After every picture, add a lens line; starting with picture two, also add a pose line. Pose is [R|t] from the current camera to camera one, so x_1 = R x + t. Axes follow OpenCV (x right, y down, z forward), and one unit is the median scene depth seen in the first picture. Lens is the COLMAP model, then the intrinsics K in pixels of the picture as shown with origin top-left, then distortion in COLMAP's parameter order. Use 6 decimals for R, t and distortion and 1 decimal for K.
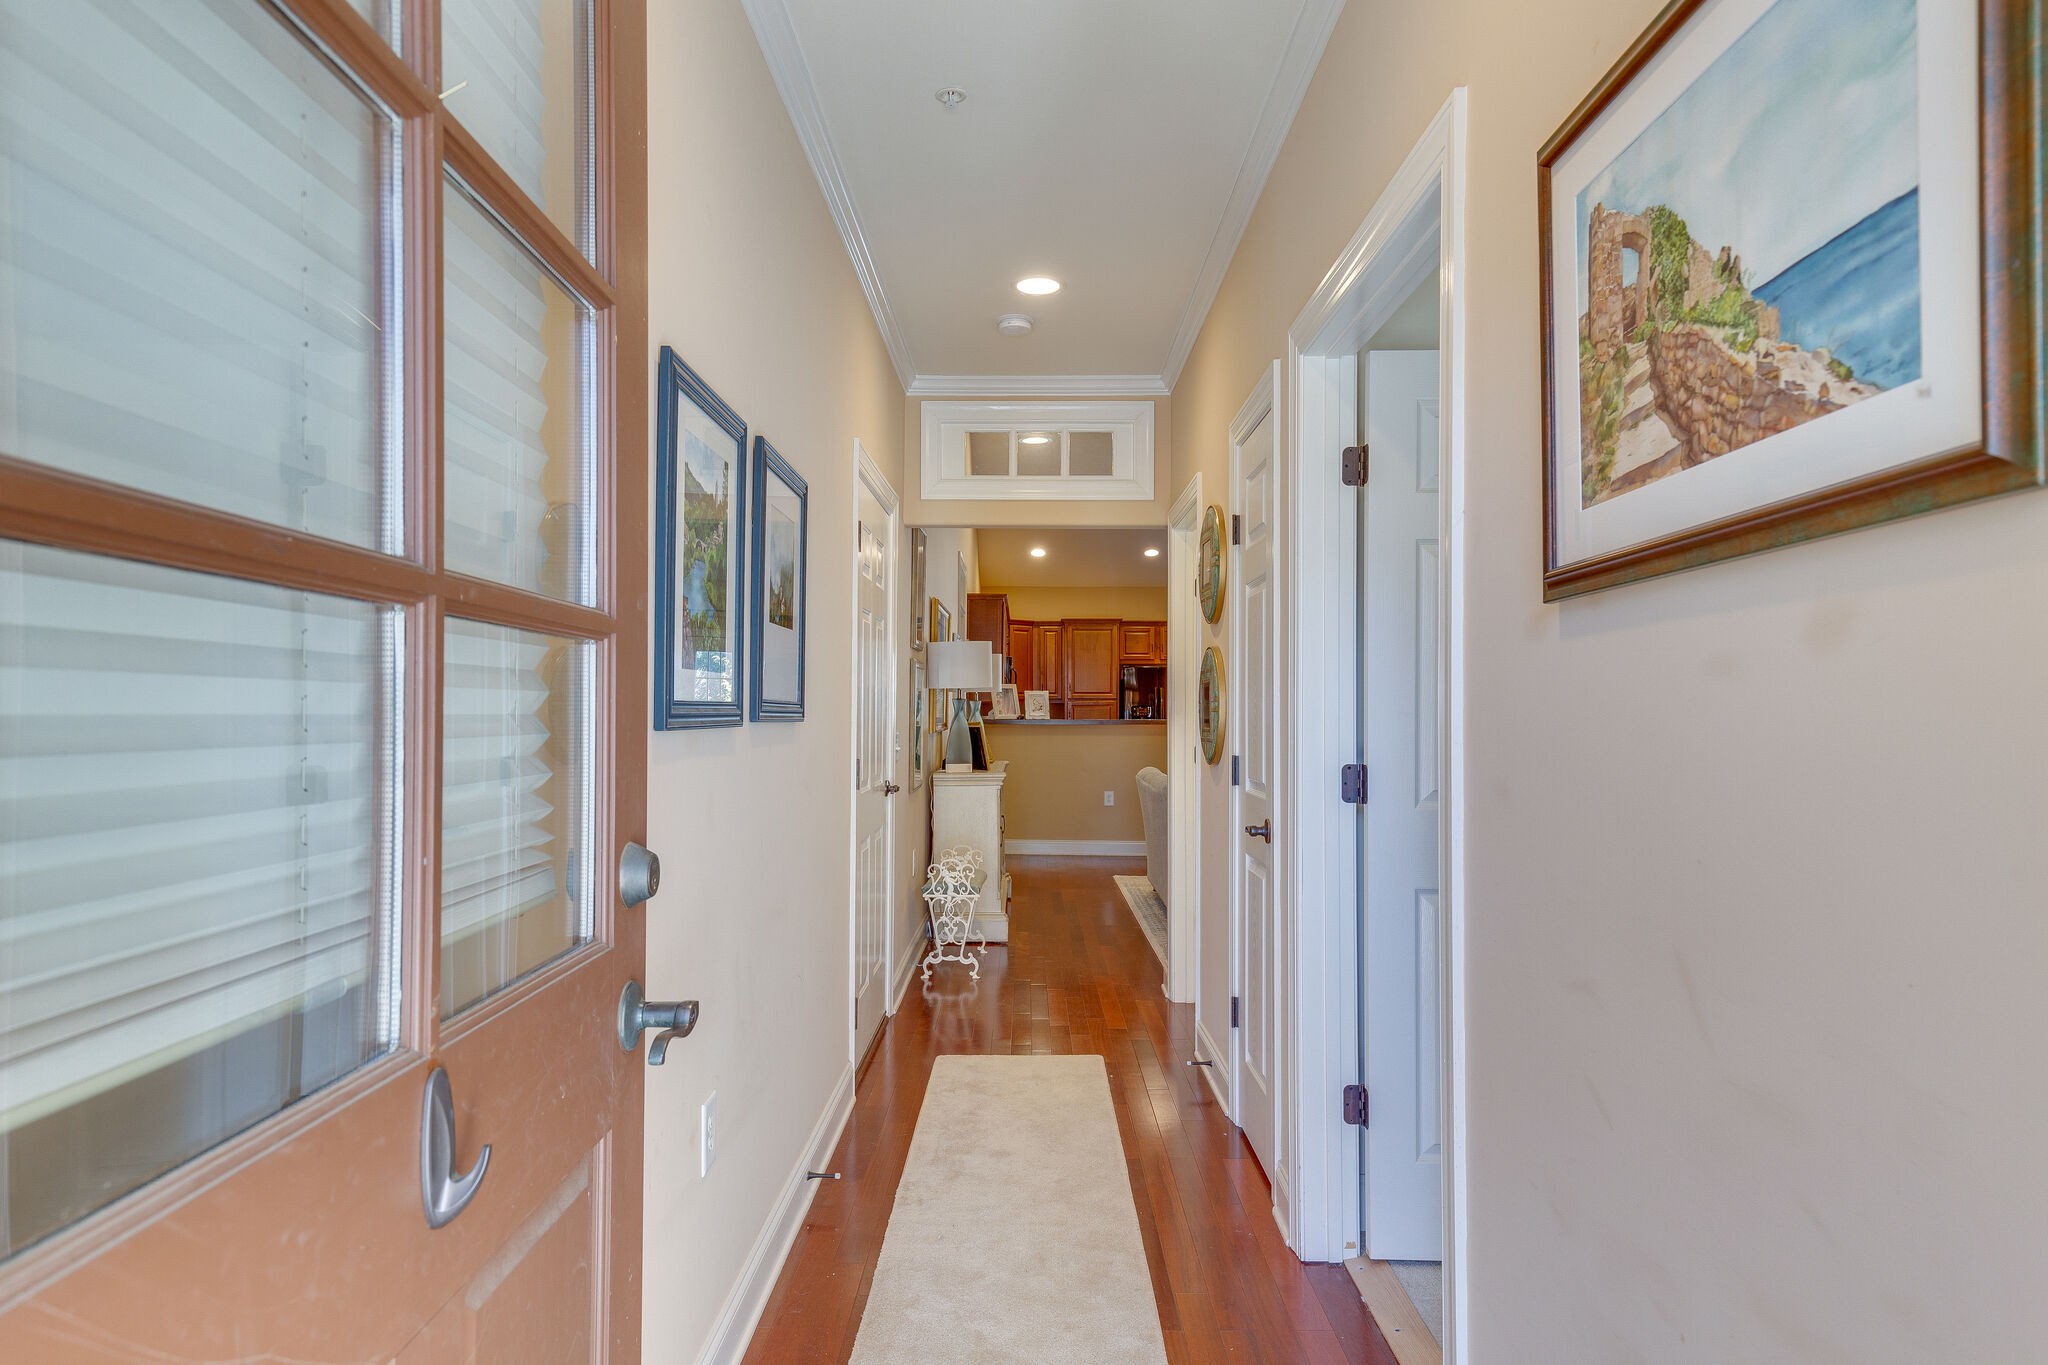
lens RADIAL K [[925.1, 0, 1024.0], [0, 925.1, 696.4], [0, 0, 1]] dist [0.009392, -0.001938]
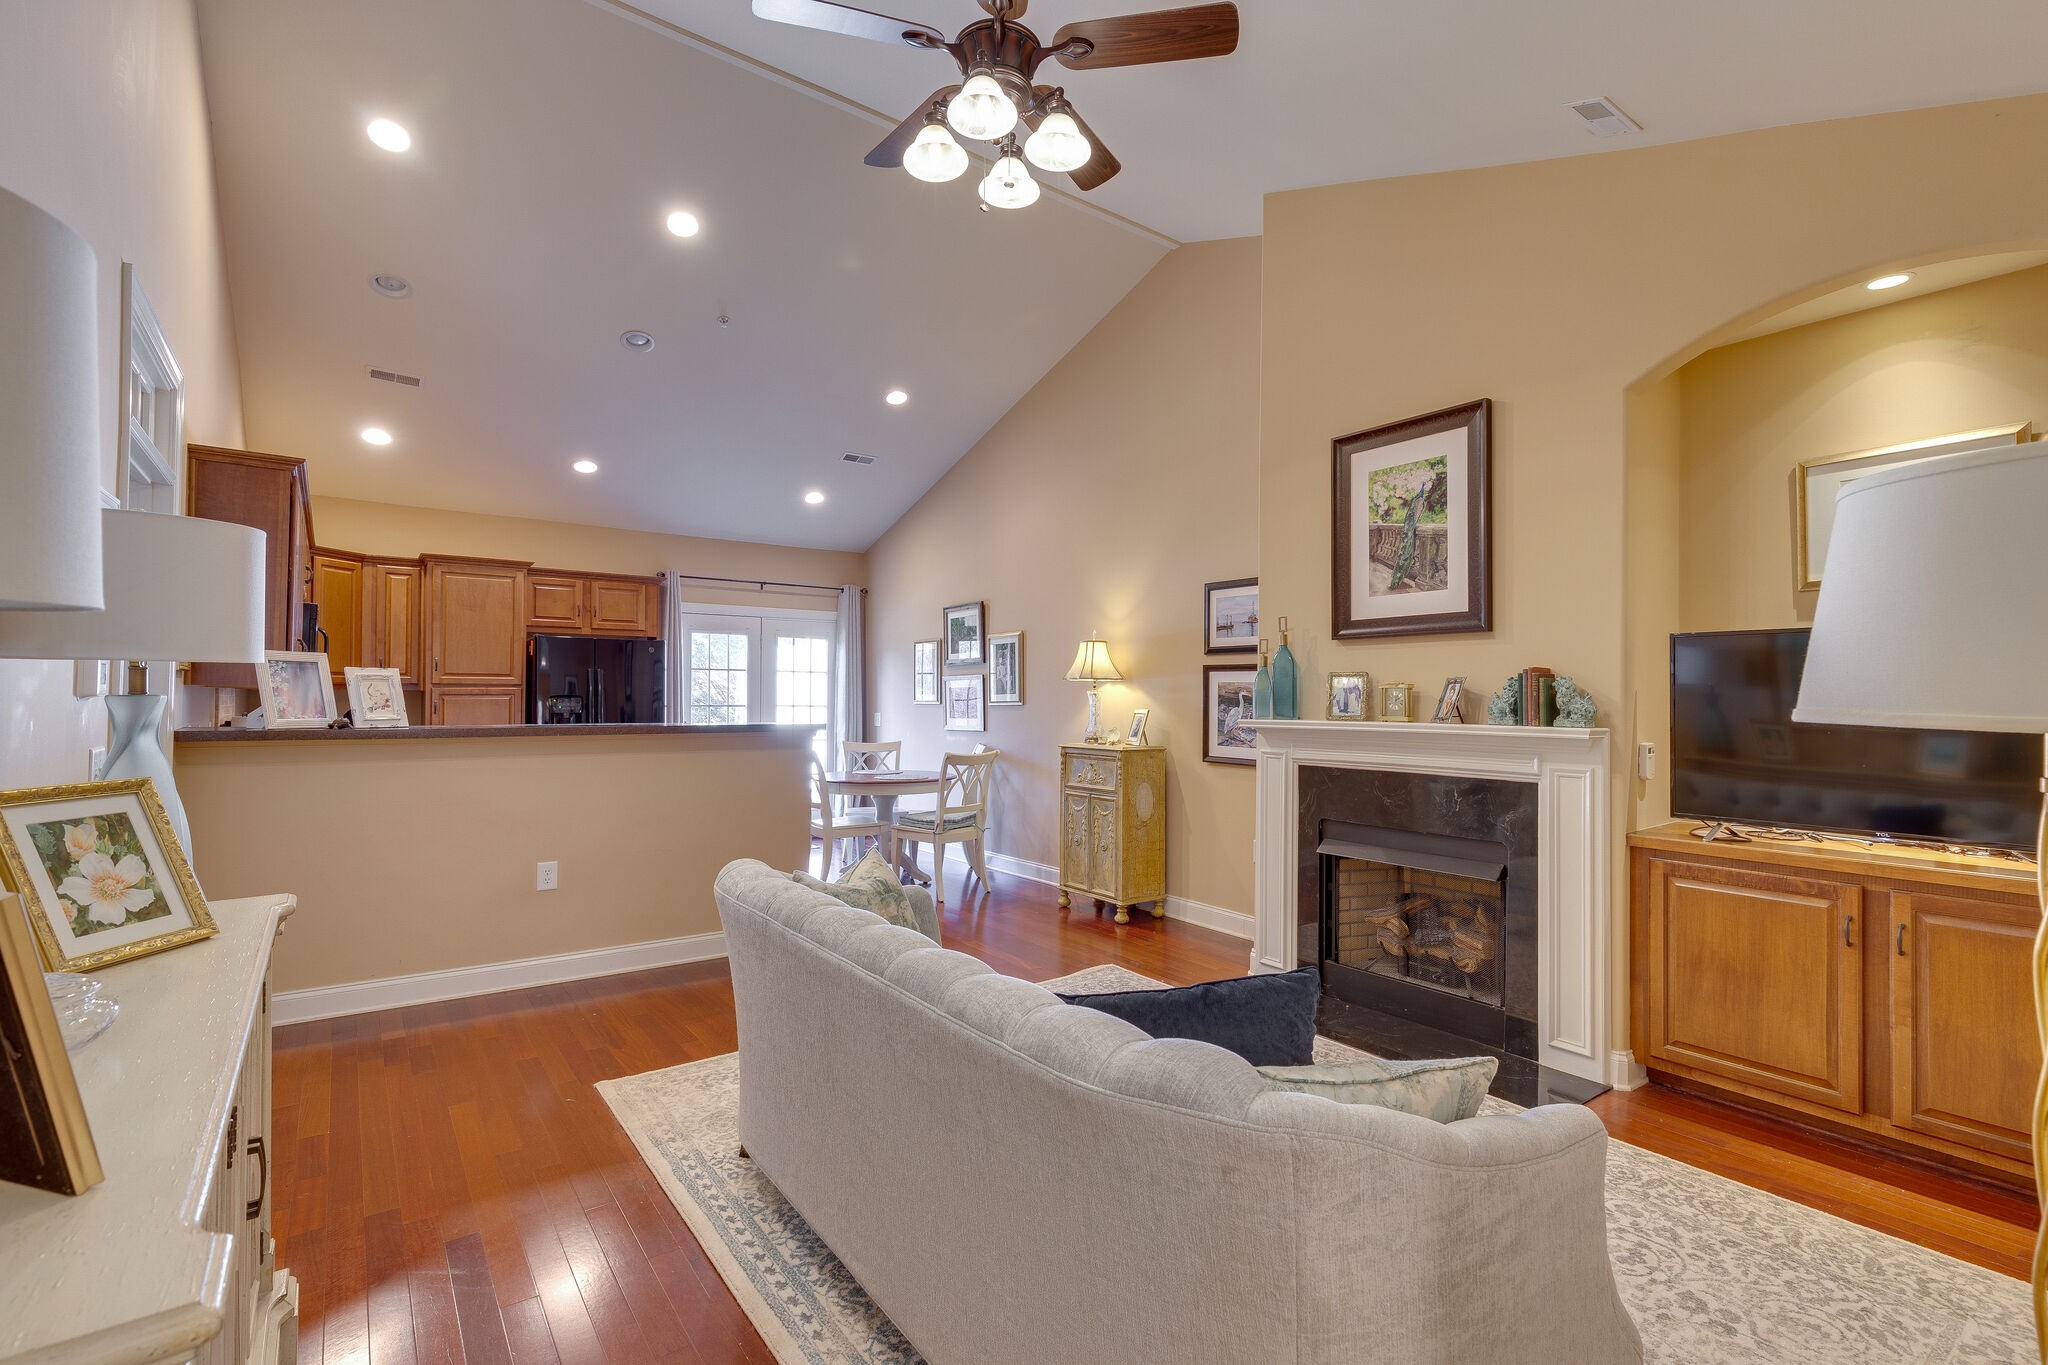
lens RADIAL K [[925.1, 0, 1037.9], [0, 925.1, 686.8], [0, 0, 1]] dist [0.009392, -0.001938]
pose [[0.799889, 0.013489, 0.599996, -0.001549], [-0.016332, 0.999866, -0.000706, -0.000747], [-0.599926, -0.009234, 0.800002, 0.287826]]
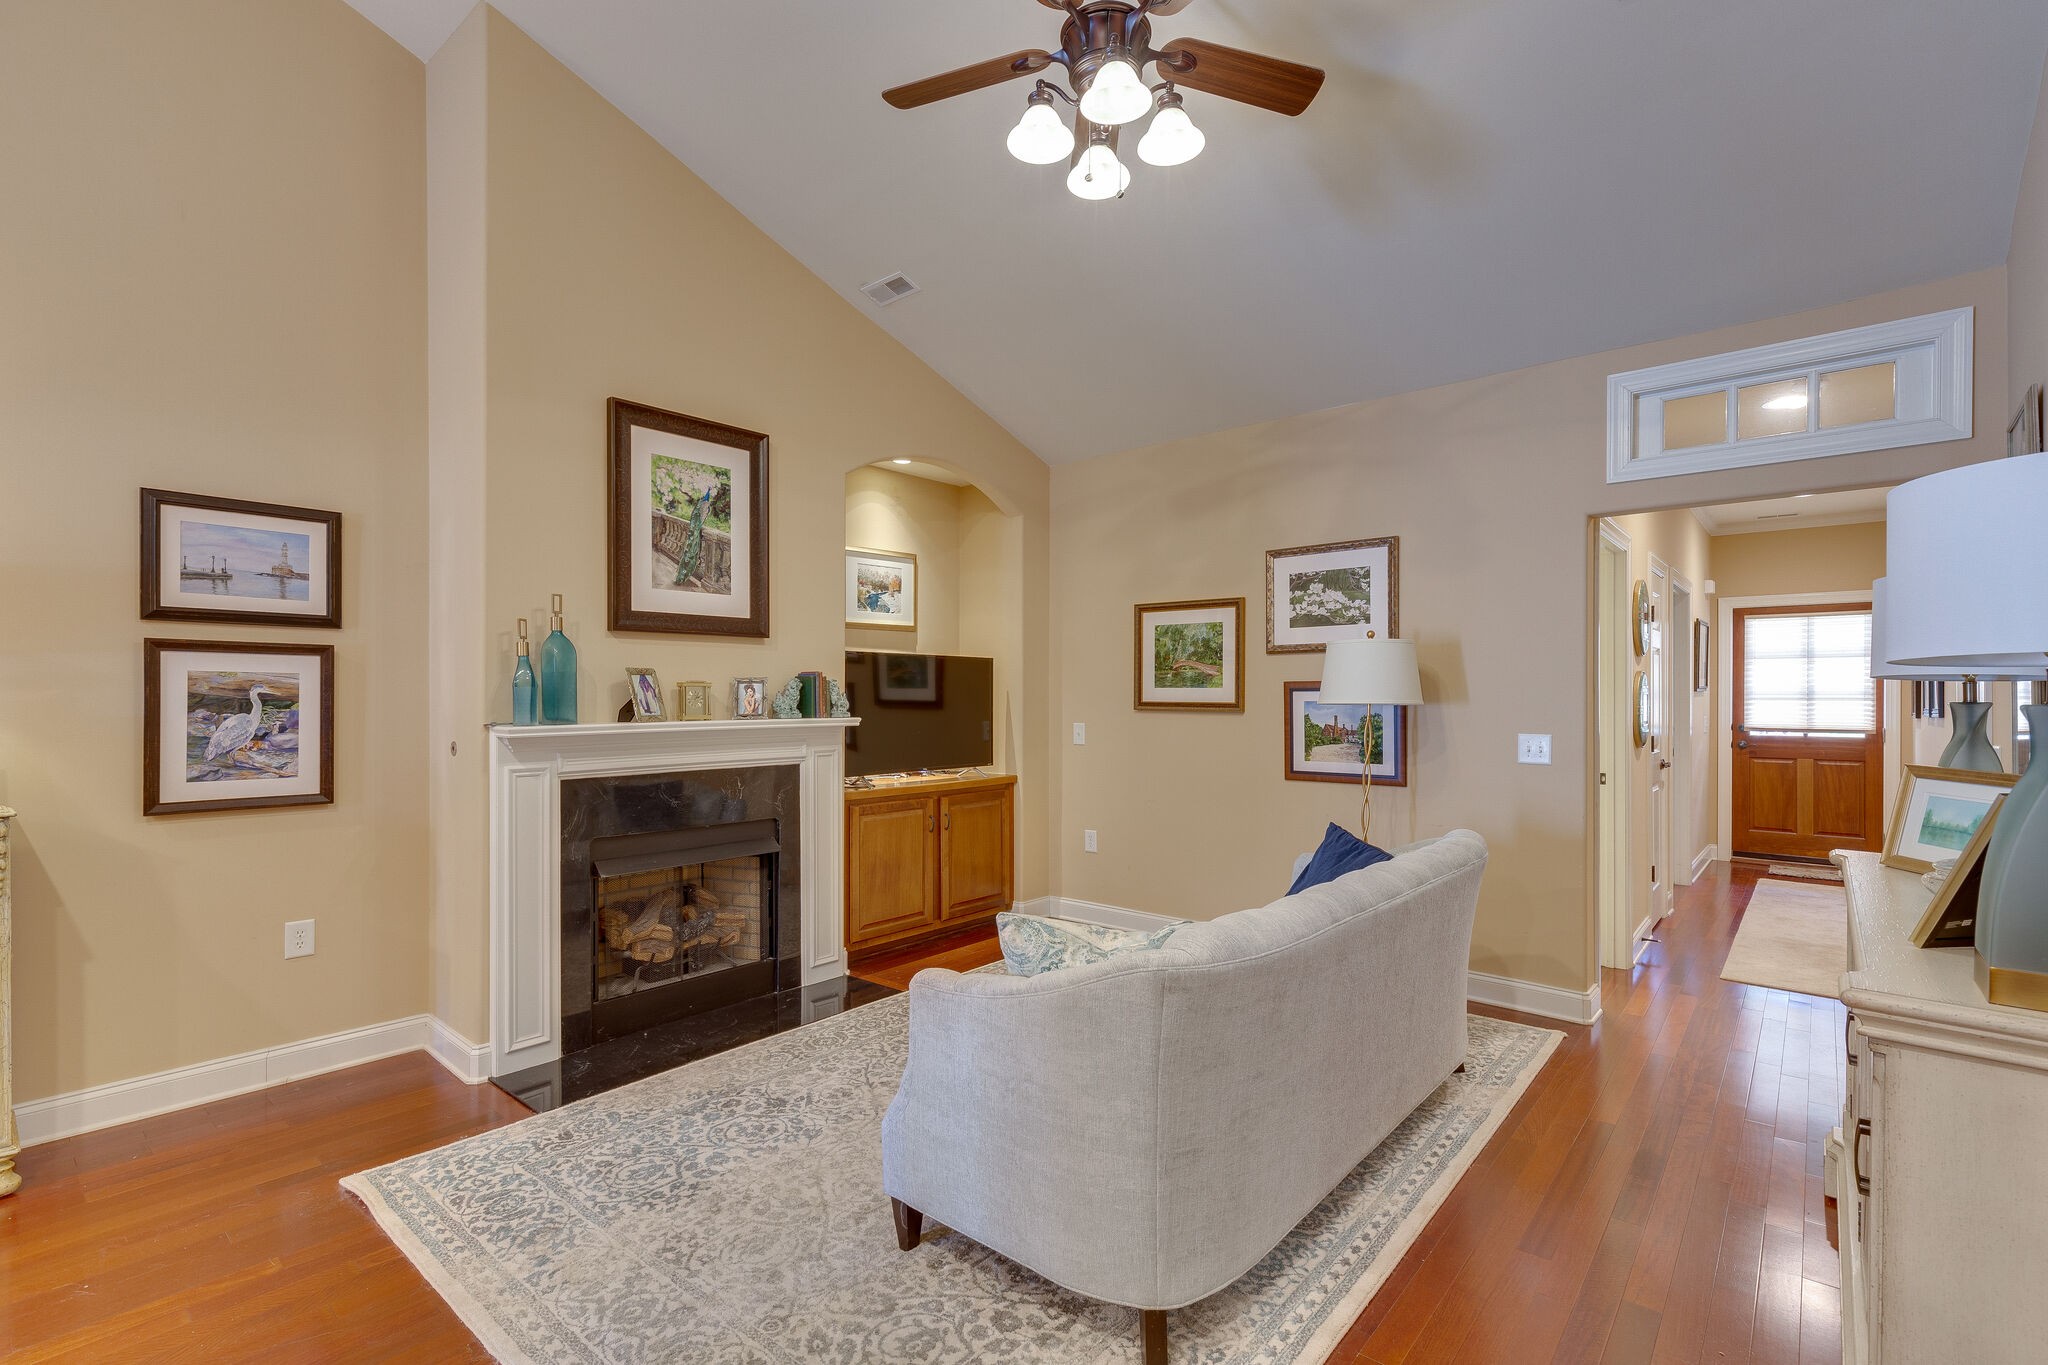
lens RADIAL K [[925.1, 0, 1037.2], [0, 925.1, 699.0], [0, 0, 1]] dist [0.009392, -0.001938]
pose [[-0.759903, 0.000203, 0.650036, -0.008343], [-0.006718, 0.999944, -0.008166, 0.005004], [-0.650001, -0.010573, -0.759860, 0.752352]]
